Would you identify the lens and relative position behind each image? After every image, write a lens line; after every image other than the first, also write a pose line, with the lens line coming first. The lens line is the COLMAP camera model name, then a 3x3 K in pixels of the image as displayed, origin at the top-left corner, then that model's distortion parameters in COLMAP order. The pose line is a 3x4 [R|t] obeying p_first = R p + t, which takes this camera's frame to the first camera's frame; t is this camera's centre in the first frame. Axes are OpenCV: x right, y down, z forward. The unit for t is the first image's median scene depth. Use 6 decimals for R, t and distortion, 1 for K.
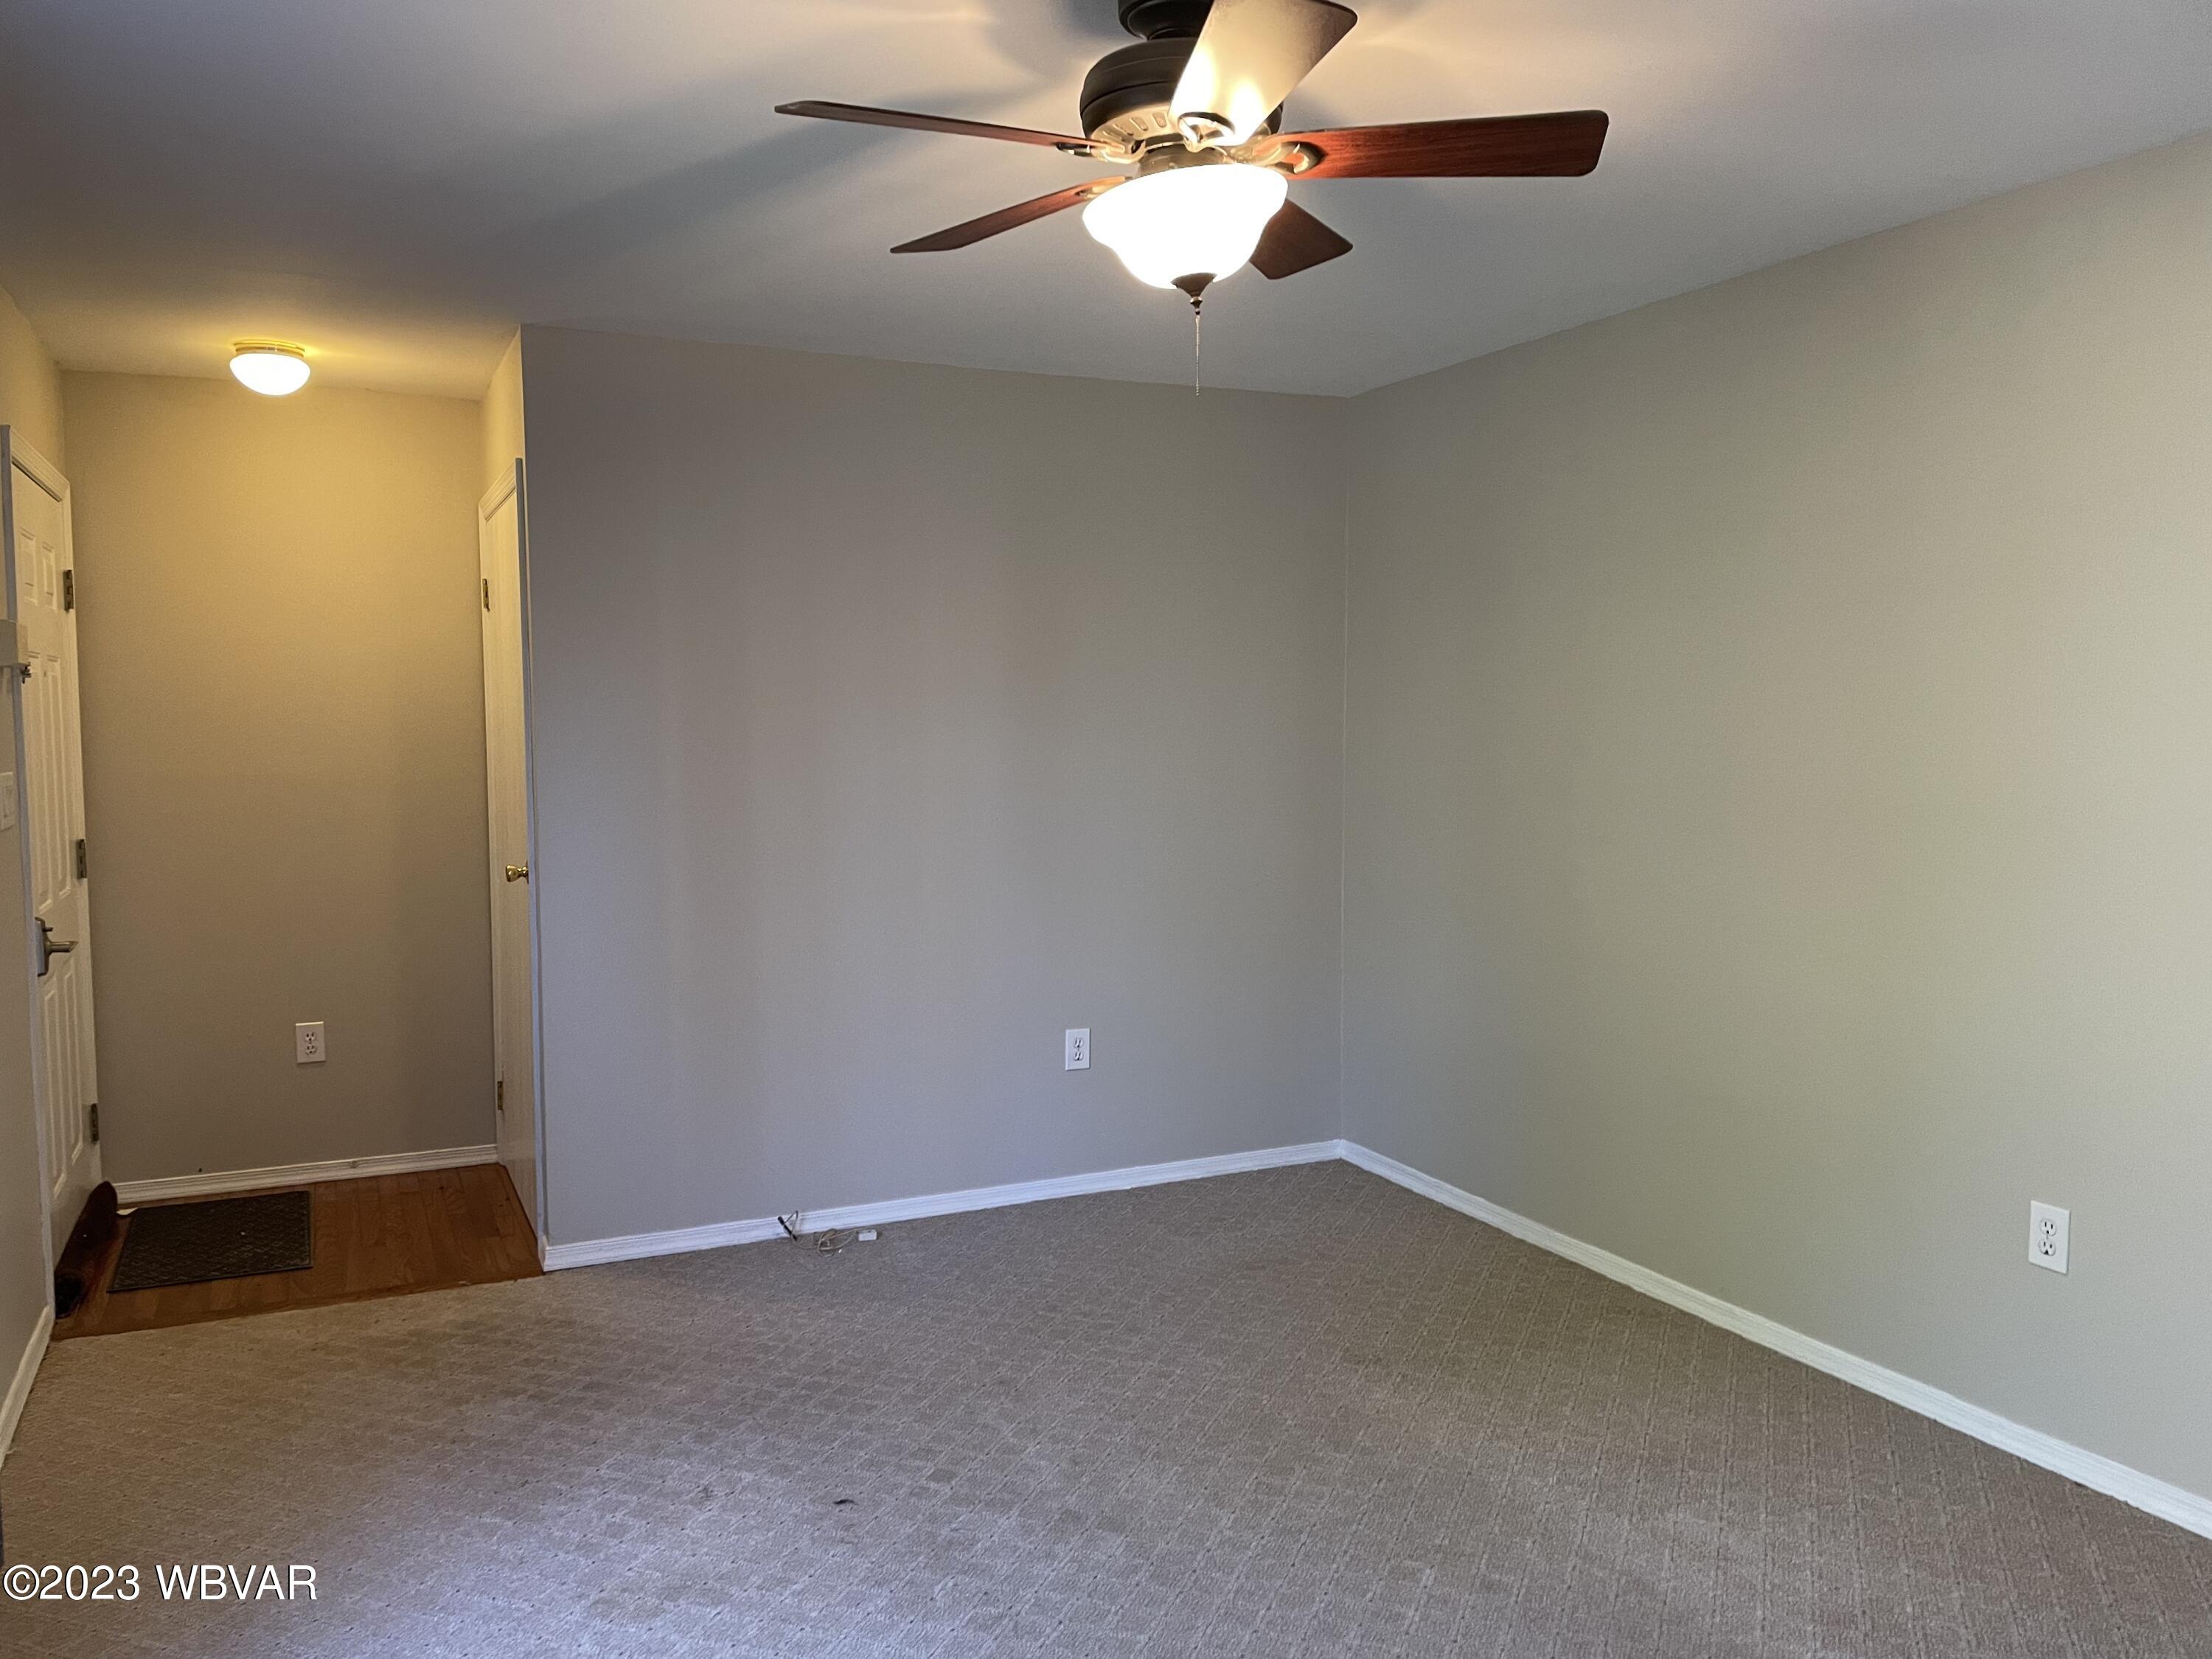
lens RADIAL K [[1701.9, 0, 1115.7], [0, 1701.9, 831.0], [0, 0, 1]] dist [0.051116, -0.050269]
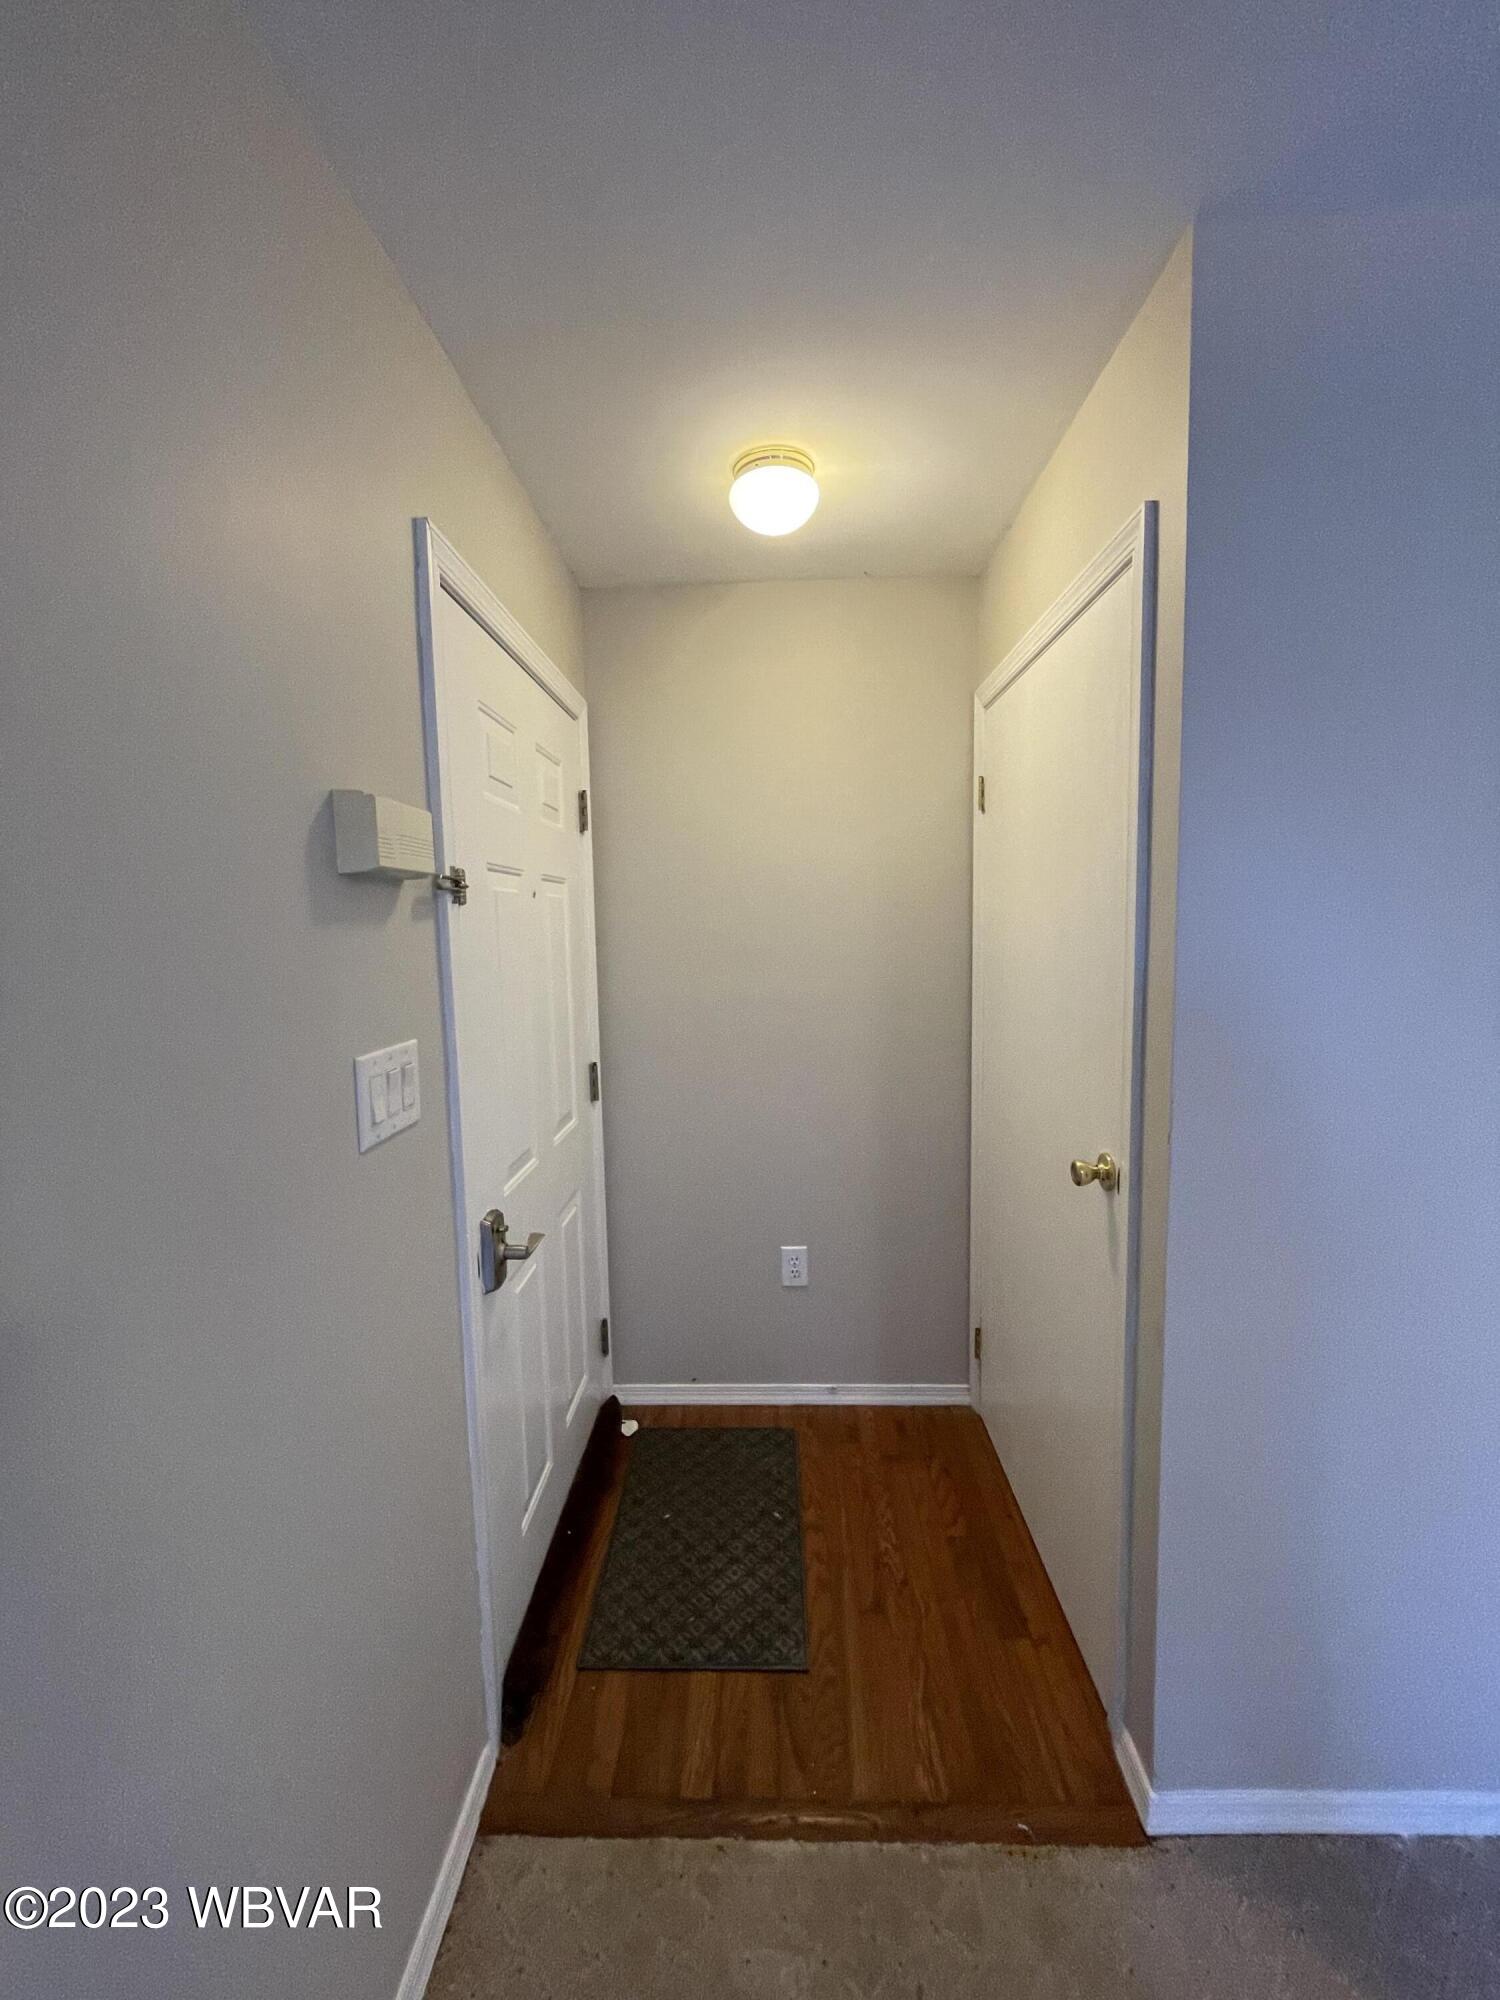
lens RADIAL K [[806.5, 0, 742.2], [0, 806.5, 997.2], [0, 0, 1]] dist [0.001116, -0.000052]
pose [[0.887993, 0.025478, -0.459150, -0.343674], [-0.013235, 0.999466, 0.029861, -0.053450], [0.459666, -0.020440, 0.887856, 0.692511]]
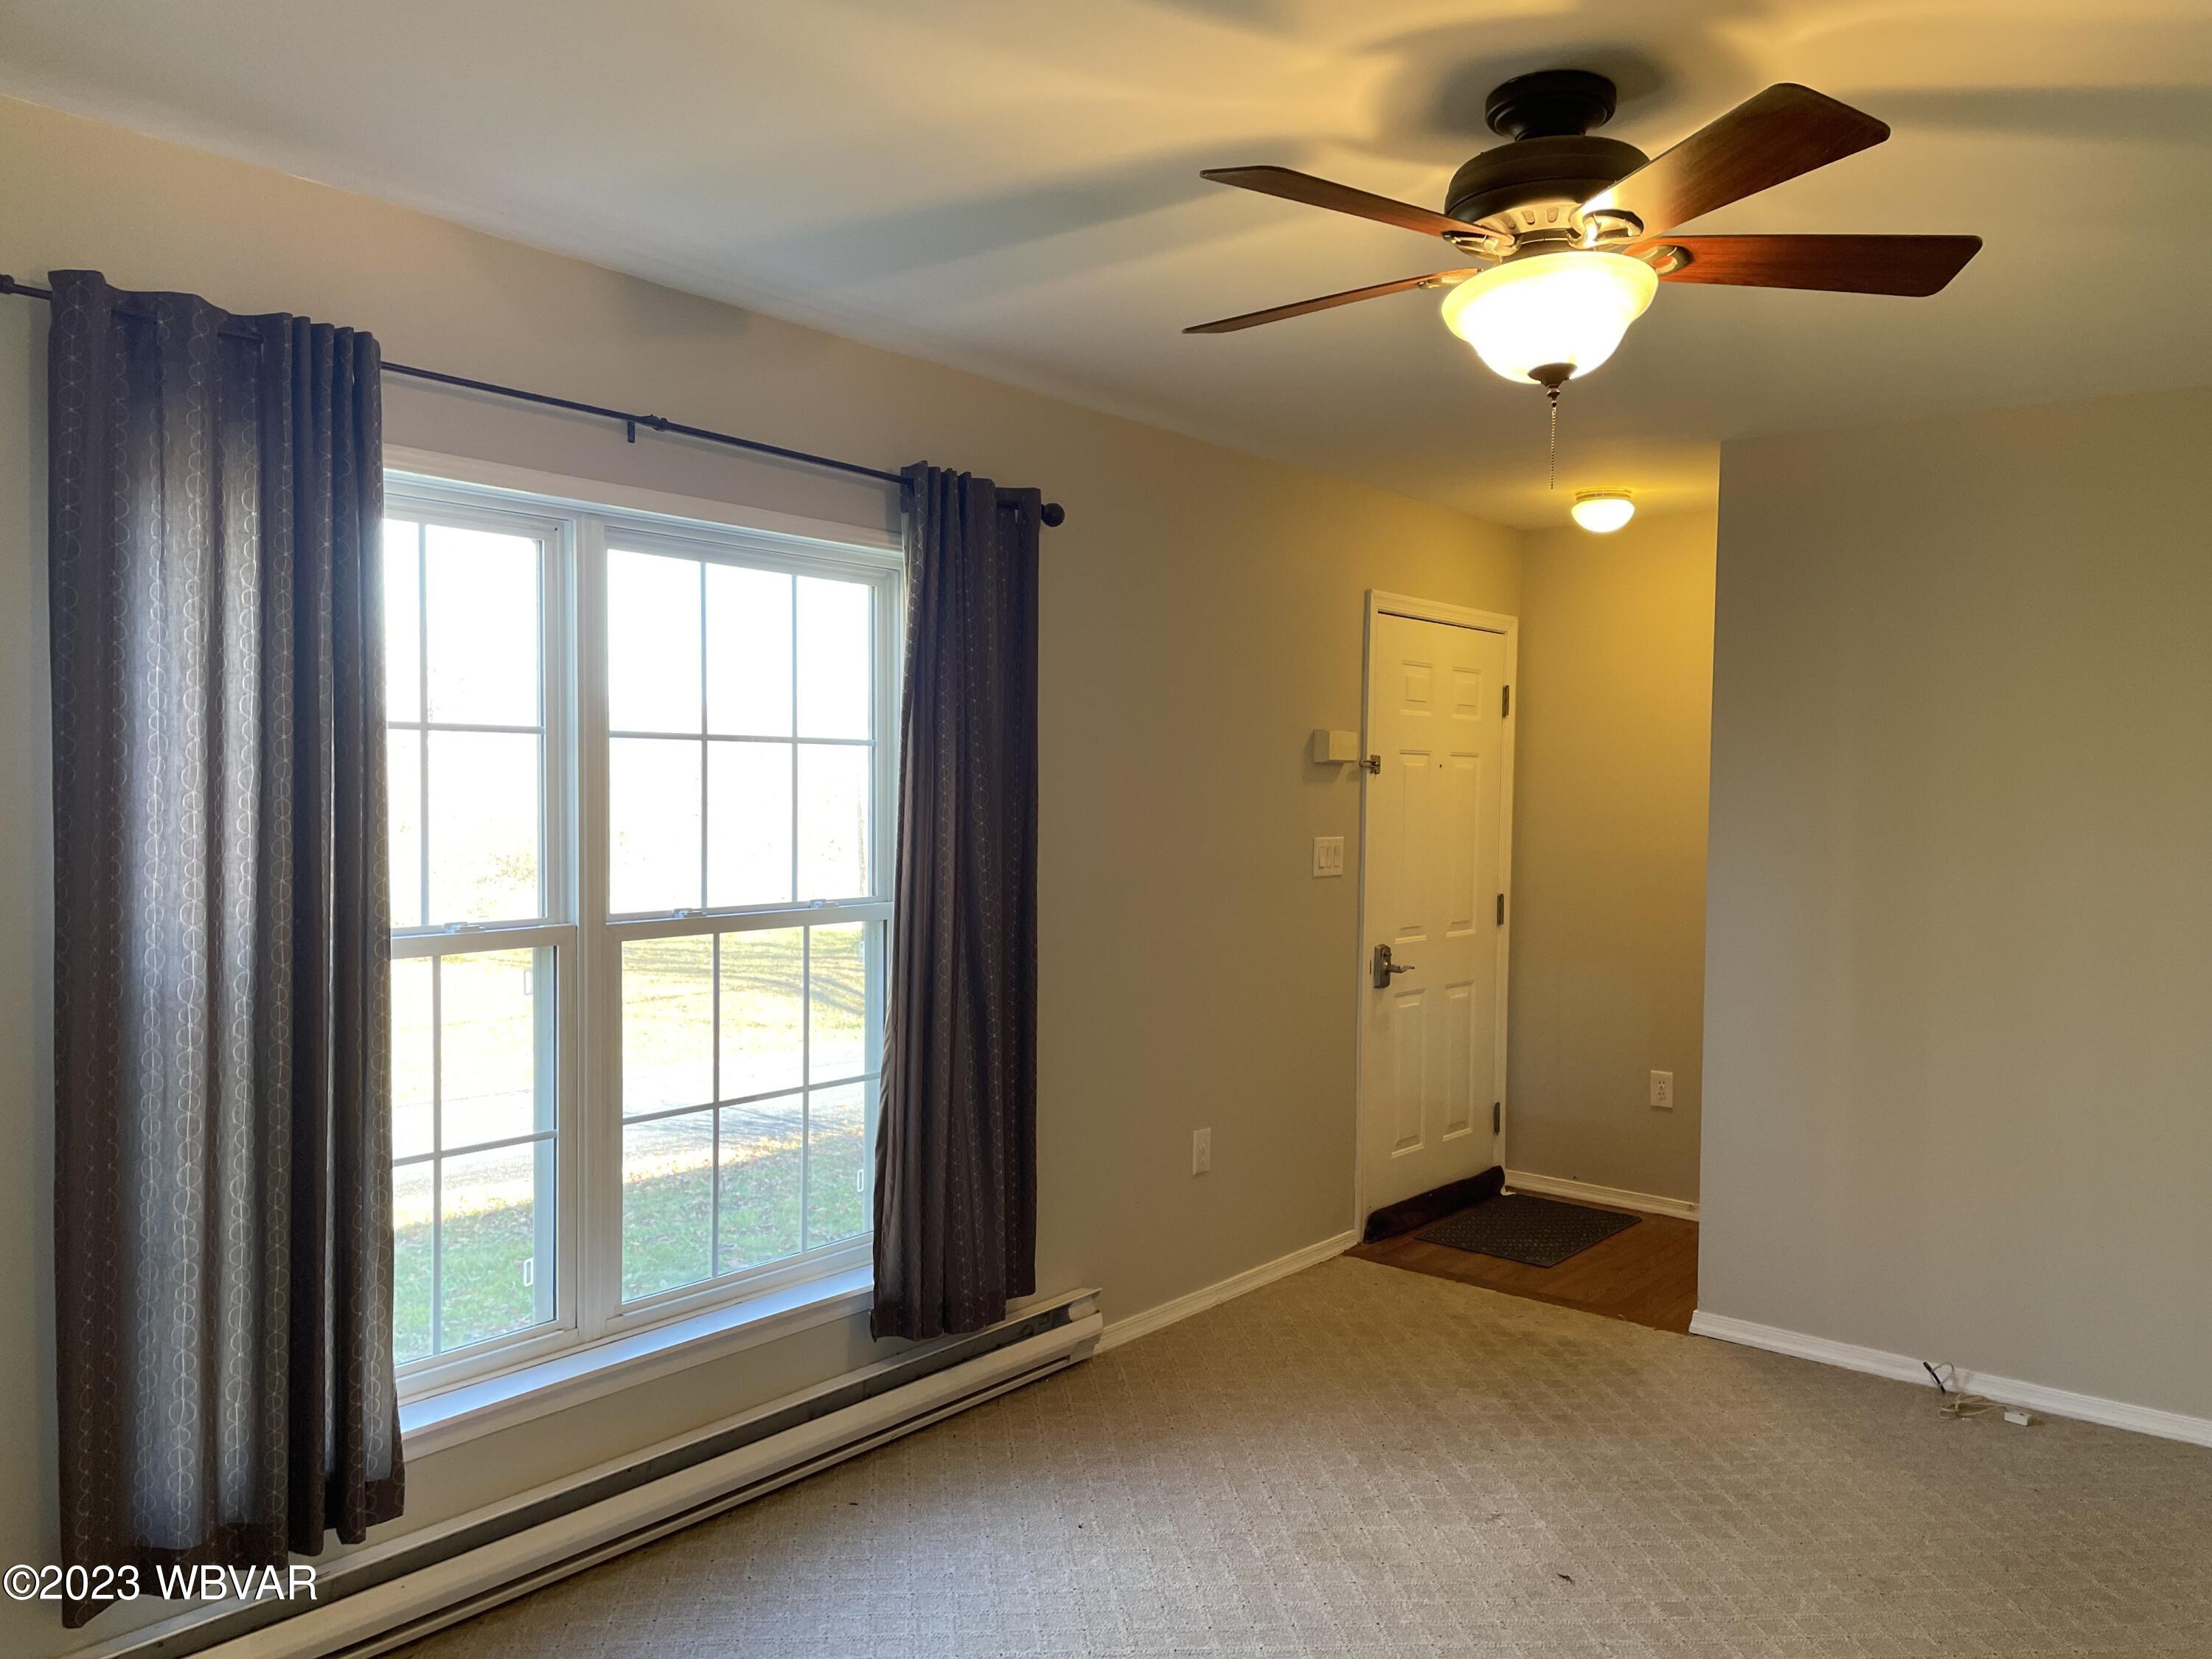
lens RADIAL K [[1701.9, 0, 1102.8], [0, 1701.9, 836.2], [0, 0, 1]] dist [0.051116, -0.050269]
pose [[0.430745, 0.043881, -0.901406, 0.458641], [-0.083984, 0.996432, 0.008374, -0.026229], [0.898557, 0.072097, 0.432893, 0.200000]]
